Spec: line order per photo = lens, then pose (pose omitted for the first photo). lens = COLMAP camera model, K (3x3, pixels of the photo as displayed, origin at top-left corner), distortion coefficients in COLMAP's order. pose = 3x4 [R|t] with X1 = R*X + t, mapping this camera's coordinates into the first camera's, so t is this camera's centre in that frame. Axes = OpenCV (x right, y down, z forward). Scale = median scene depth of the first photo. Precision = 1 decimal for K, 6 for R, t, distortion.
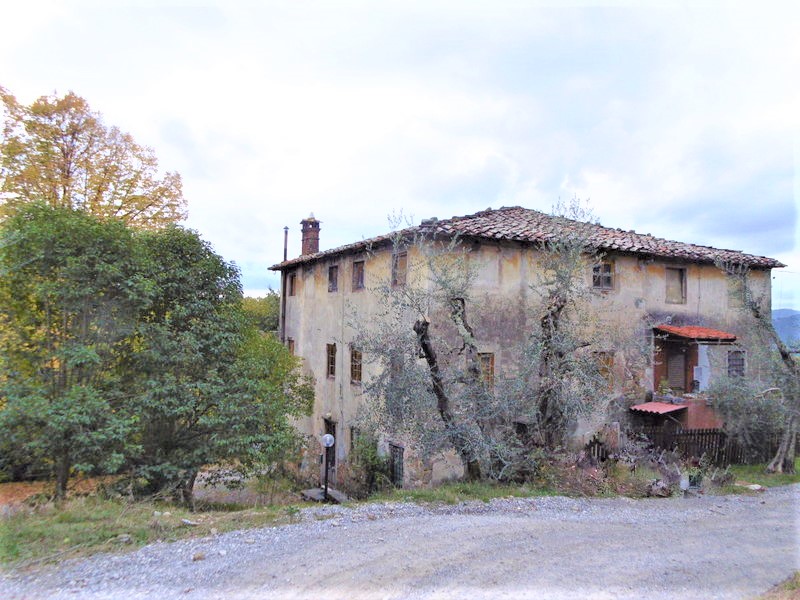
lens RADIAL K [[671.6, 0, 400.0], [0, 671.6, 300.0], [0, 0, 1]] dist [-0.002717, -0.000112]
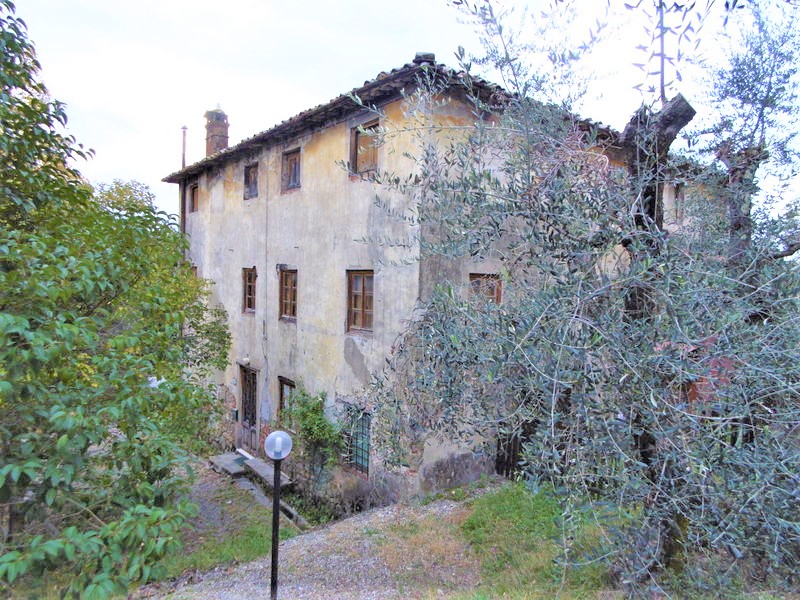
lens RADIAL K [[524.6, 0, 400.0], [0, 524.6, 300.0], [0, 0, 1]] dist [0.009027, -0.000956]
pose [[0.977470, 0.000509, 0.211075, -0.060963], [-0.019669, 0.995866, 0.088683, 0.045749], [-0.210157, -0.090836, 0.973439, 0.383611]]
